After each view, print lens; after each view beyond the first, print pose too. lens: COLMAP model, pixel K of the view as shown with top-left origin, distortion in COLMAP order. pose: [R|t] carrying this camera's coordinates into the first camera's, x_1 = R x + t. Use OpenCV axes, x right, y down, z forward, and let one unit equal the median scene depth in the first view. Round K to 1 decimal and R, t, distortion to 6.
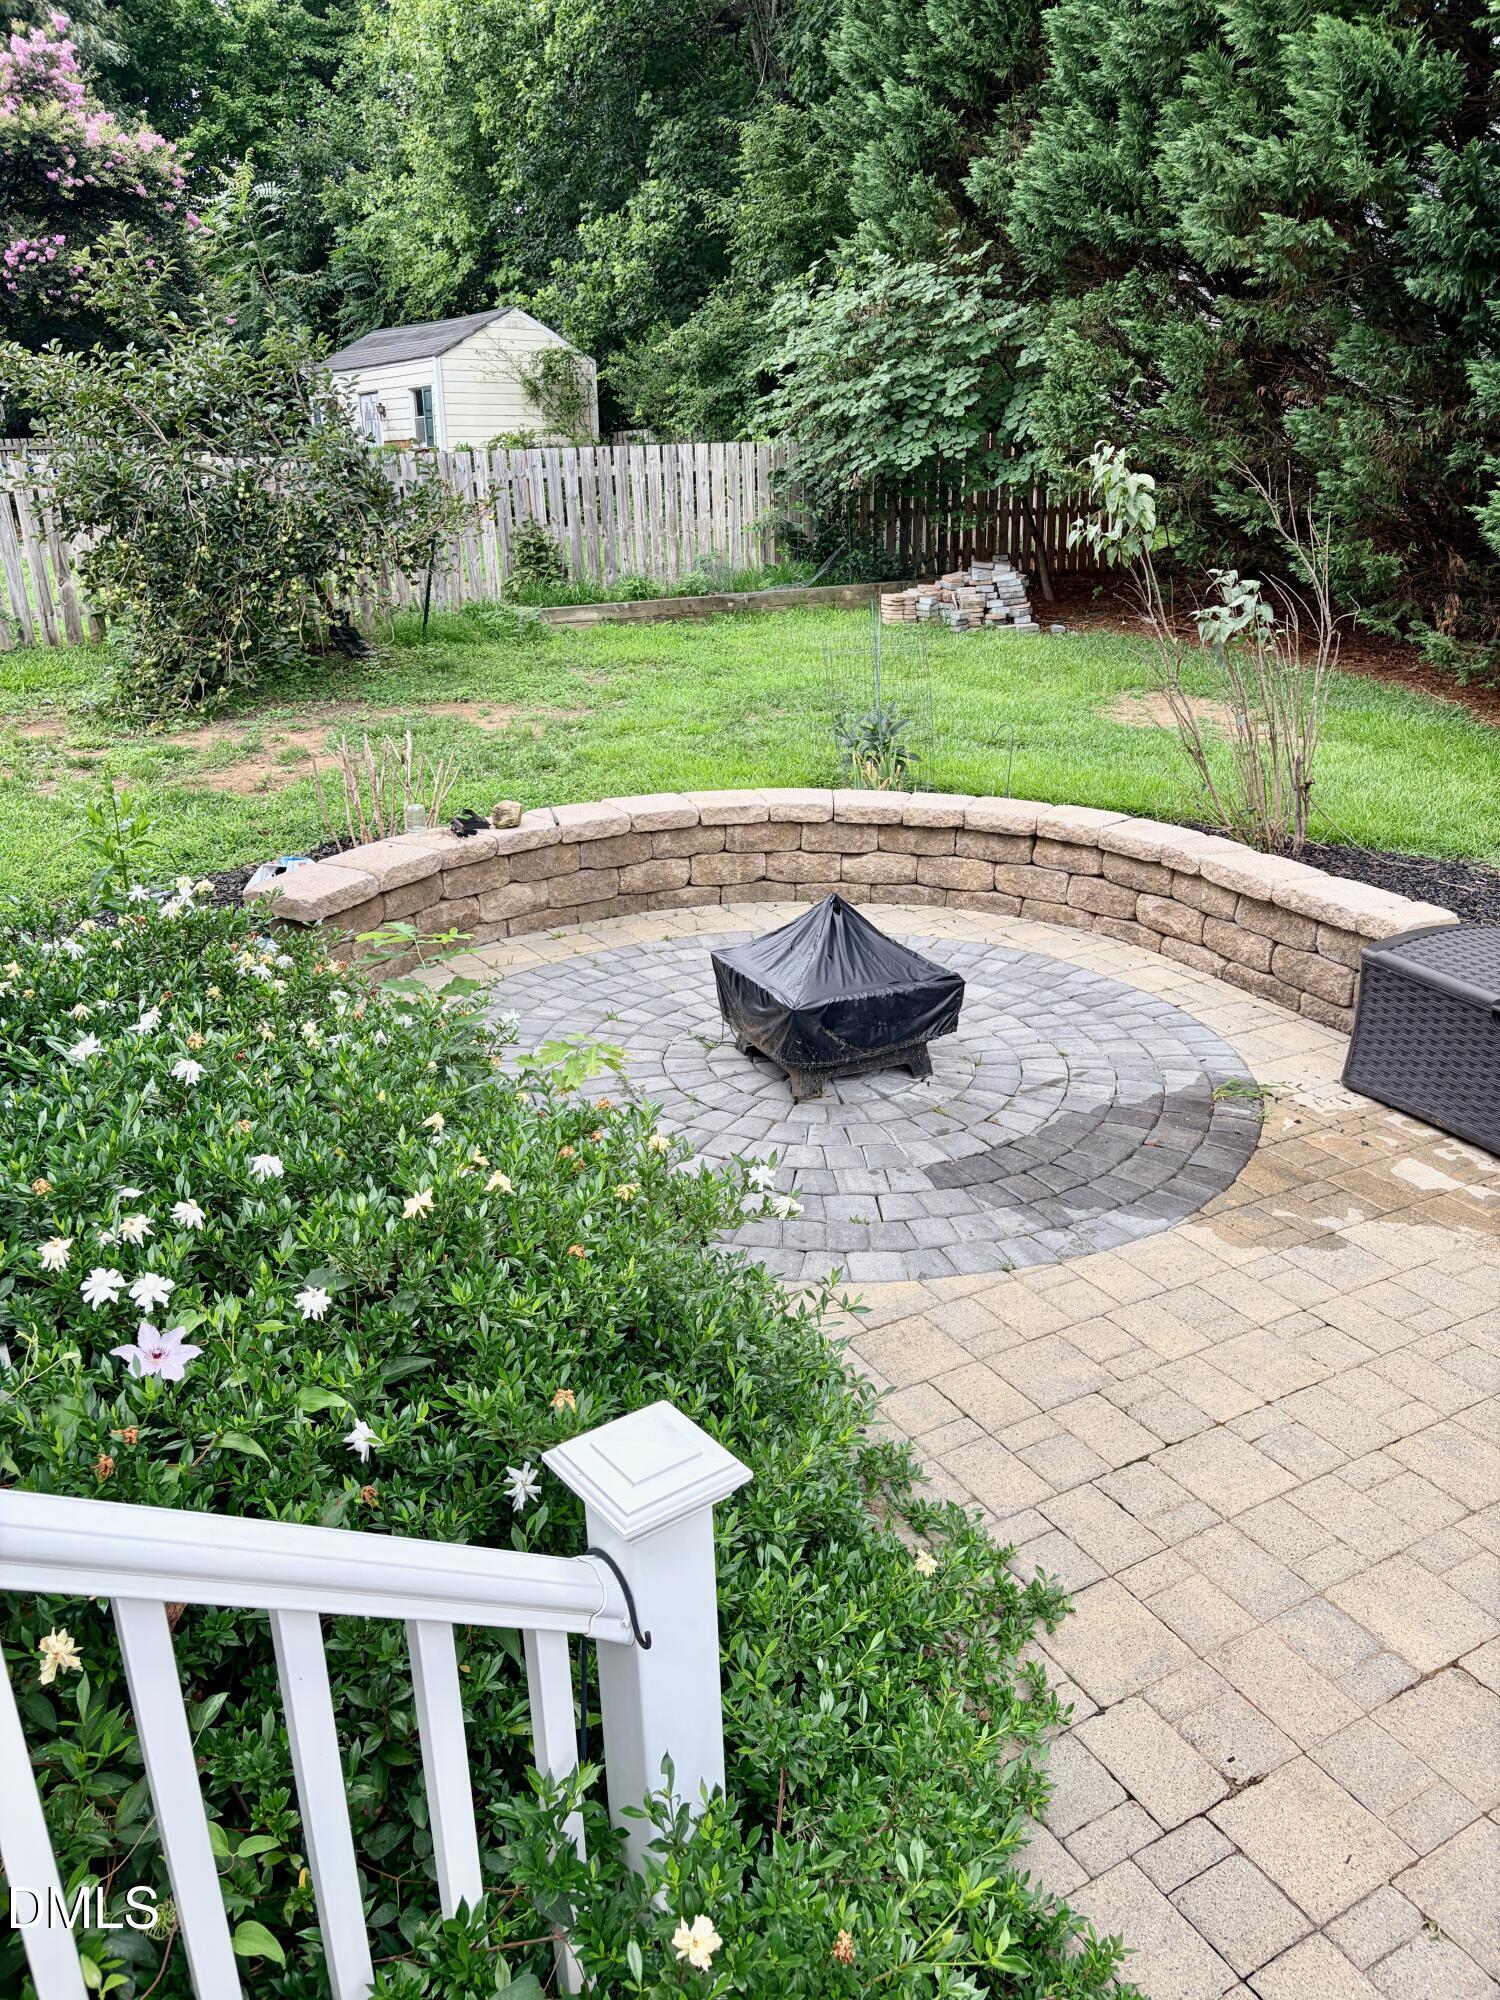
lens RADIAL K [[1528.5, 0, 747.4], [0, 1528.5, 1009.9], [0, 0, 1]] dist [0.055865, -0.055141]
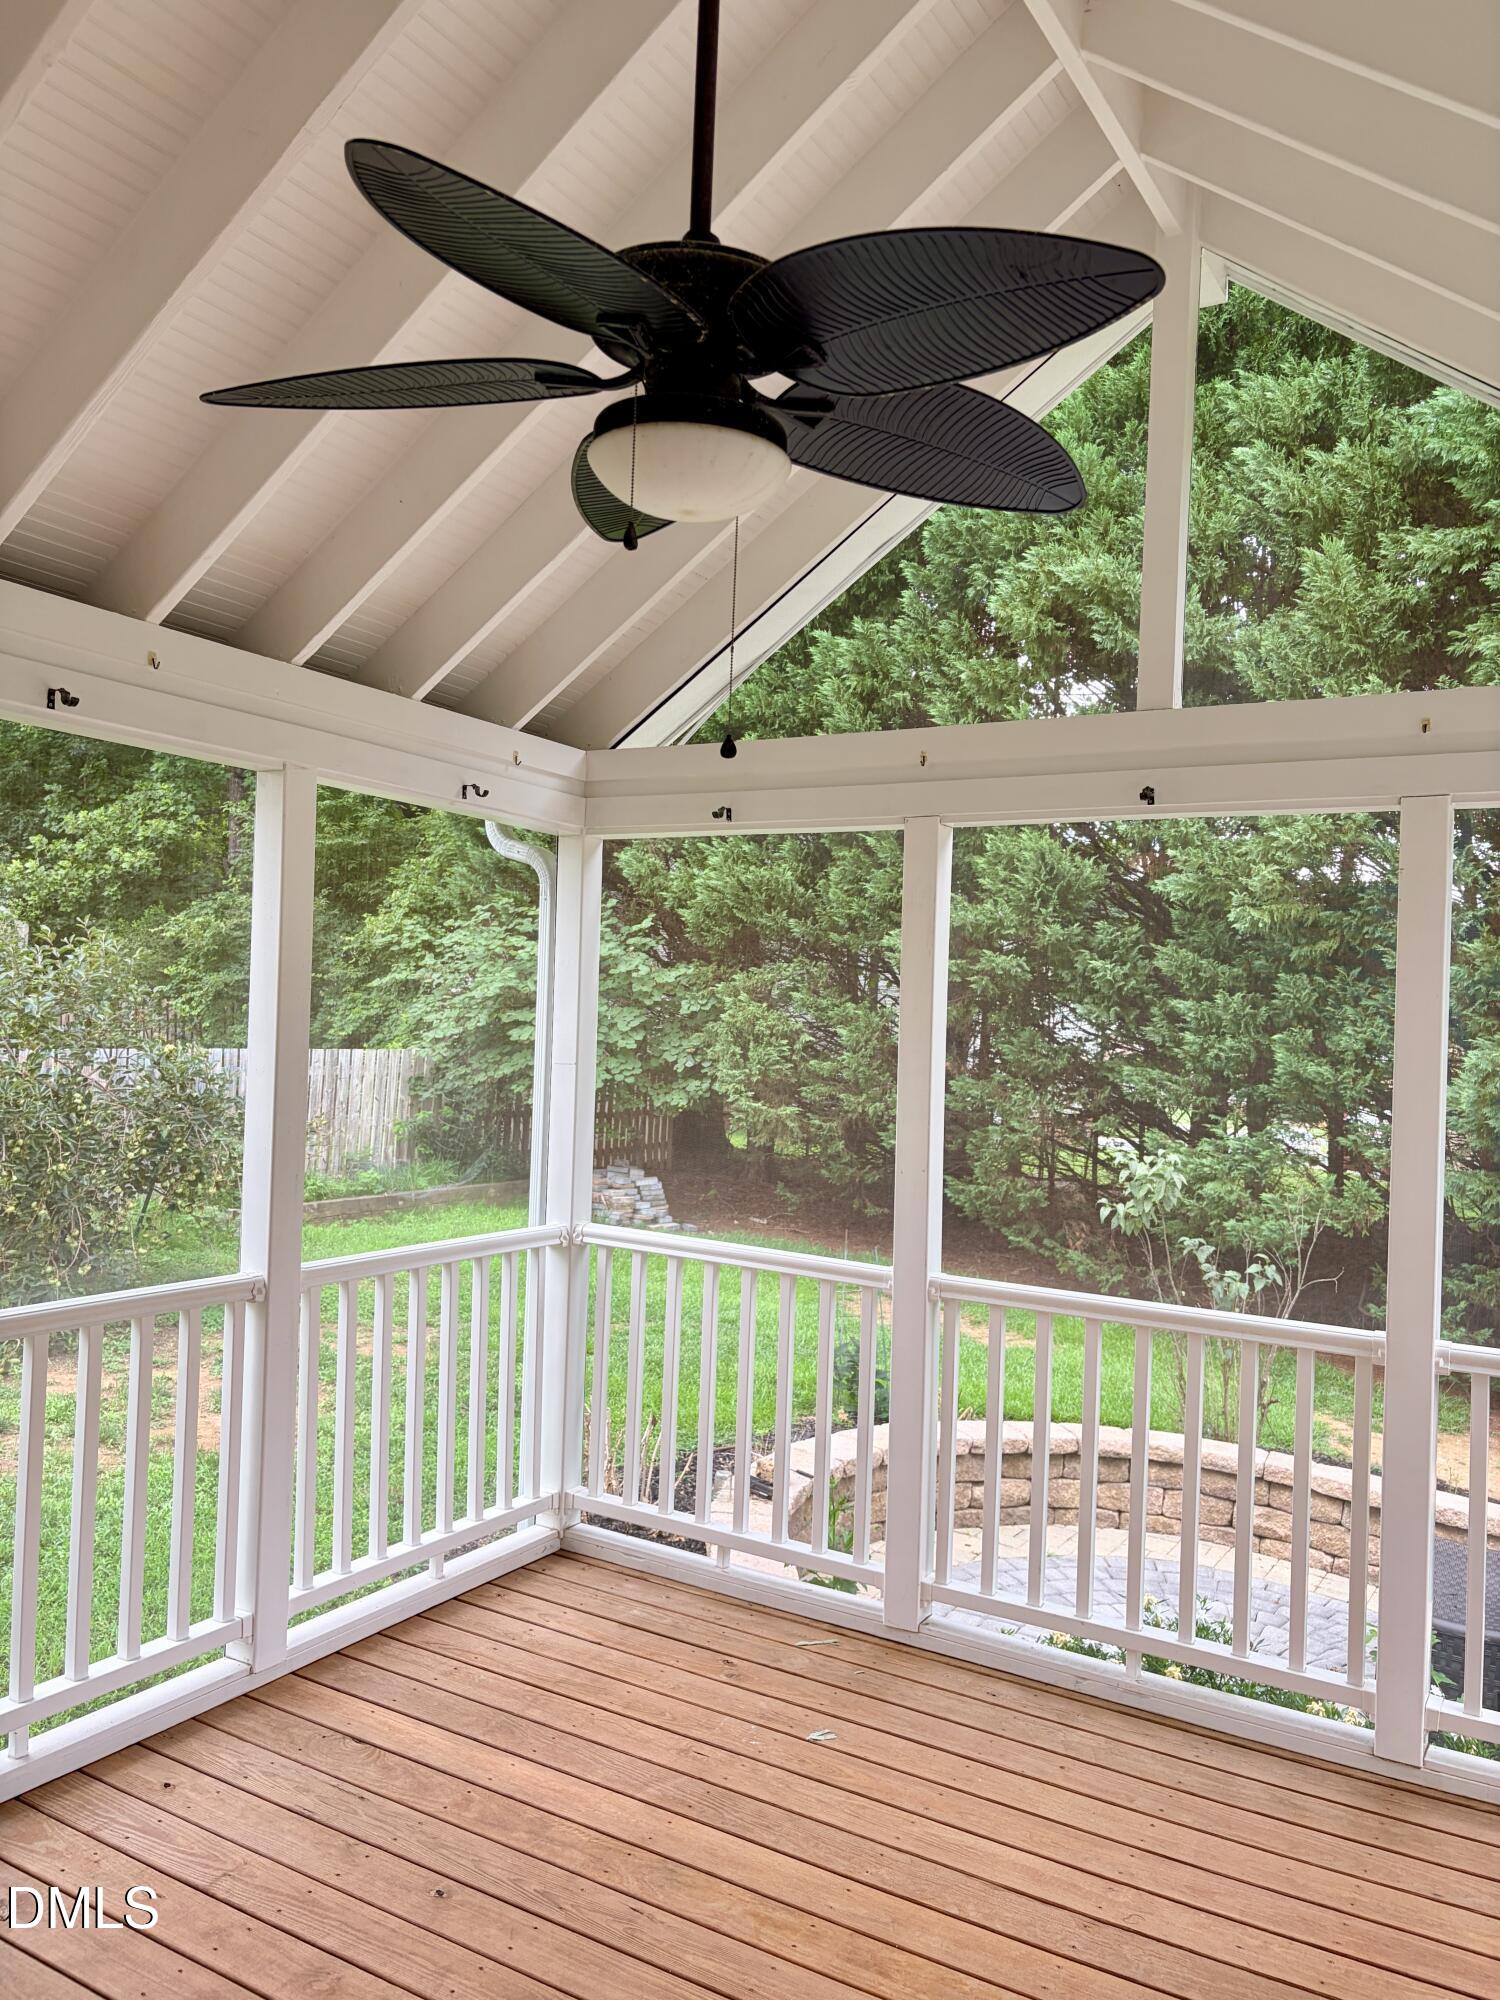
lens RADIAL K [[1528.5, 0, 748.6], [0, 1528.5, 999.1], [0, 0, 1]] dist [0.055865, -0.055141]
pose [[0.869088, 0.078730, 0.488353, -0.321106], [0.095772, 0.941790, -0.322271, -0.042413], [-0.485298, 0.326852, 0.810958, 0.022880]]
